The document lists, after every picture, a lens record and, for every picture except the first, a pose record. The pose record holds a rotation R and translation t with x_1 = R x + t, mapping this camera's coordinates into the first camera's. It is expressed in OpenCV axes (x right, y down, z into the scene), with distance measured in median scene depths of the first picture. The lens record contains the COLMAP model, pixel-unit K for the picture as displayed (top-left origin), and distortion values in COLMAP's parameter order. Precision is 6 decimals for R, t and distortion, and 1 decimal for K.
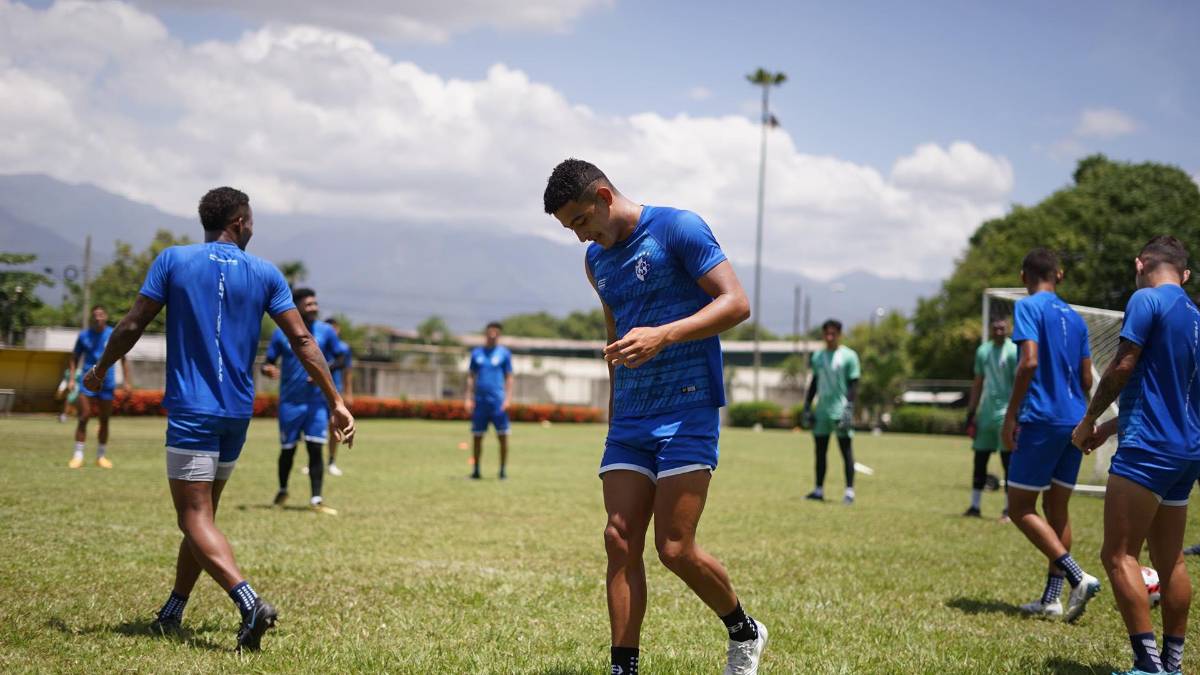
lens RADIAL K [[1754.2, 0, 600.0], [0, 1754.2, 337.5], [0, 0, 1]] dist [-0.009684, 0.005342]
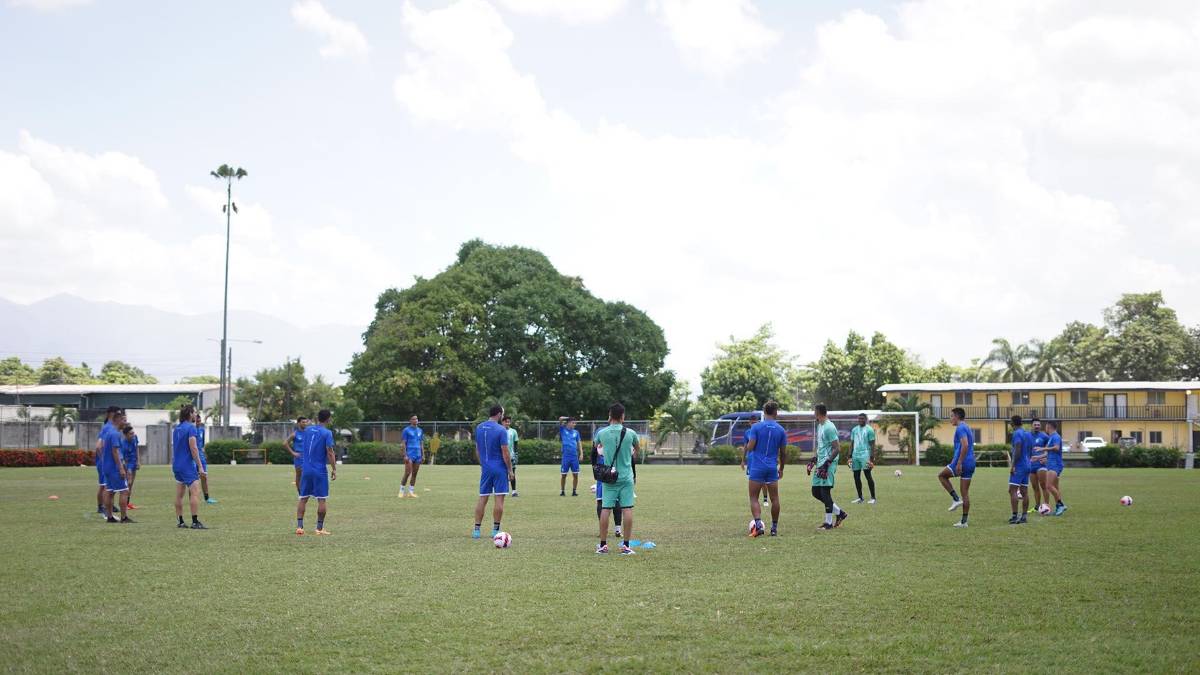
lens RADIAL K [[1752.2, 0, 600.0], [0, 1752.2, 337.5], [0, 0, 1]] dist [-0.012210, 0.052056]
pose [[0.901915, -0.003697, 0.431897, -1.181873], [0.009802, 0.999881, -0.011909, -0.103391], [-0.431802, 0.014975, 0.901844, -1.173837]]
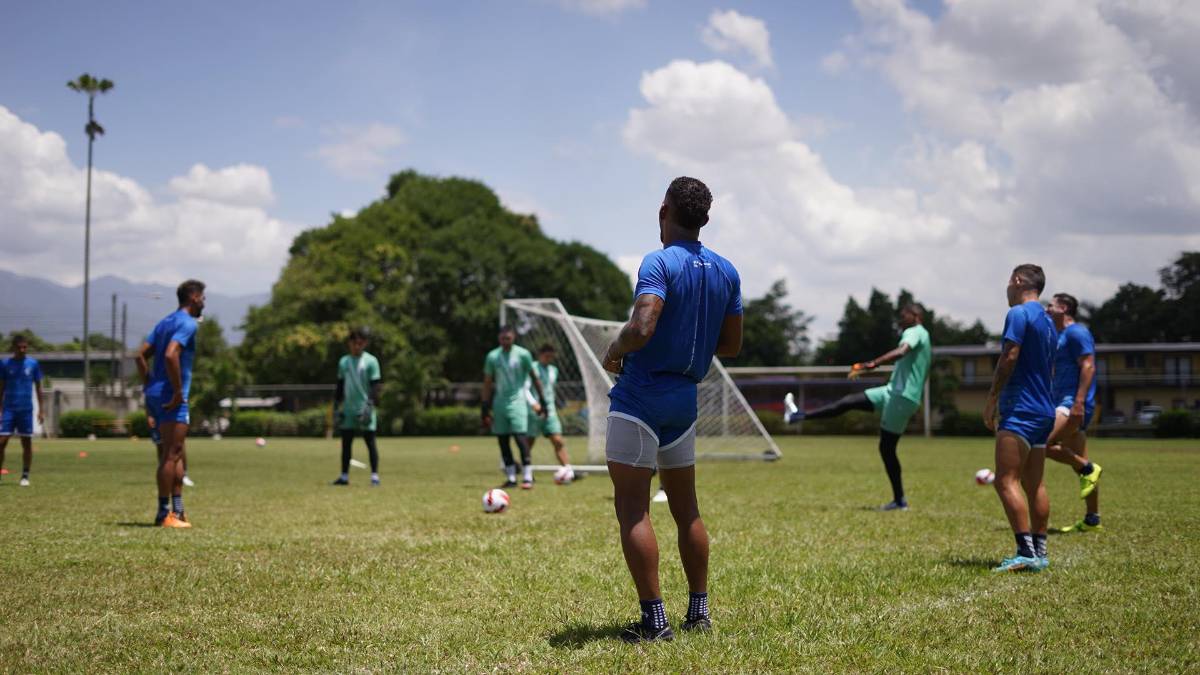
lens RADIAL K [[1760.3, 0, 600.0], [0, 1760.3, 337.5], [0, 0, 1]] dist [0.008625, -0.031928]
pose [[0.912640, -0.013796, 0.408532, -0.321646], [0.015319, 0.999883, -0.000457, -0.001322], [-0.408478, 0.006676, 0.912744, -0.143538]]
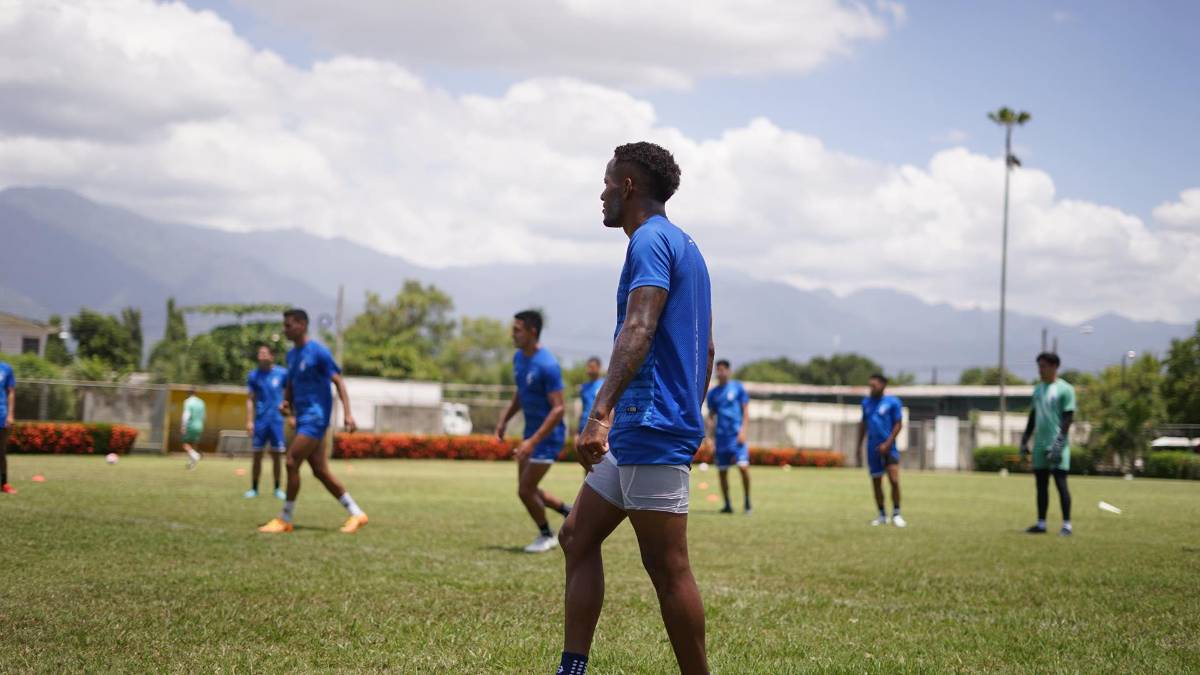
lens RADIAL K [[1754.2, 0, 600.0], [0, 1754.2, 337.5], [0, 0, 1]] dist [-0.009684, 0.005342]
pose [[0.990587, -0.007446, -0.136680, 0.004882], [0.003714, 0.999614, -0.027540, 0.012307], [0.136833, 0.026773, 0.990232, -0.018717]]
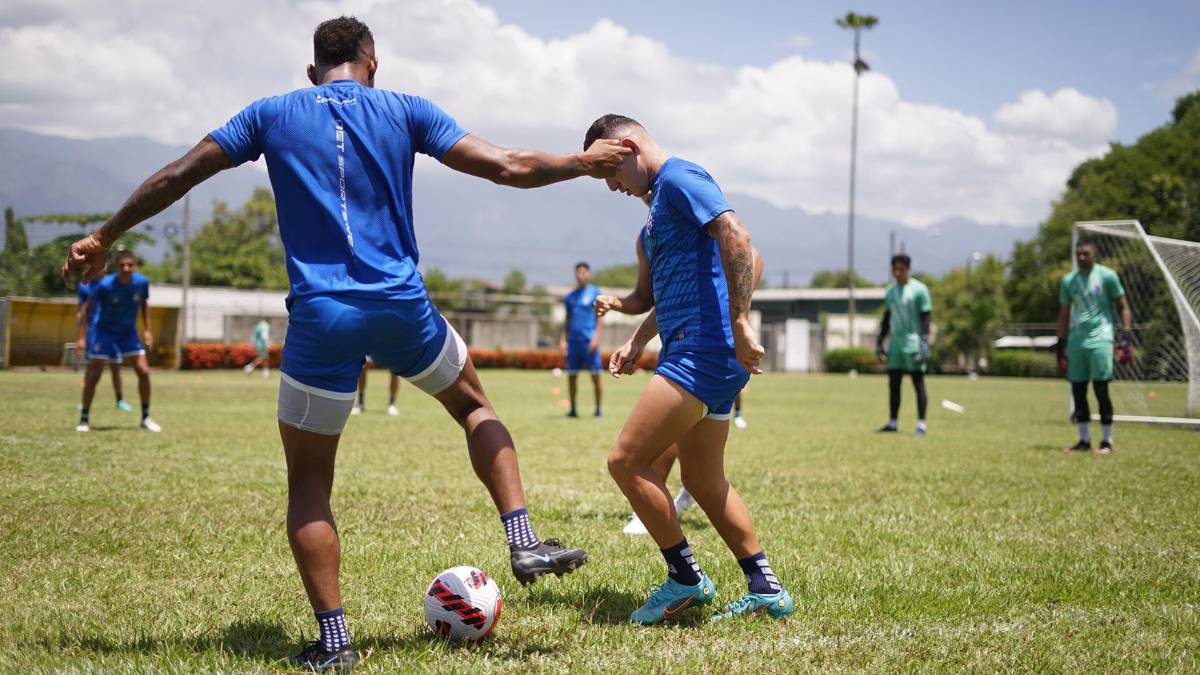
lens RADIAL K [[1754.2, 0, 600.0], [0, 1754.2, 337.5], [0, 0, 1]] dist [-0.009684, 0.005342]
pose [[0.998387, -0.013325, -0.055190, 0.010067], [0.014799, 0.999542, 0.026378, 0.013669], [0.054813, -0.027153, 0.998127, -0.013463]]
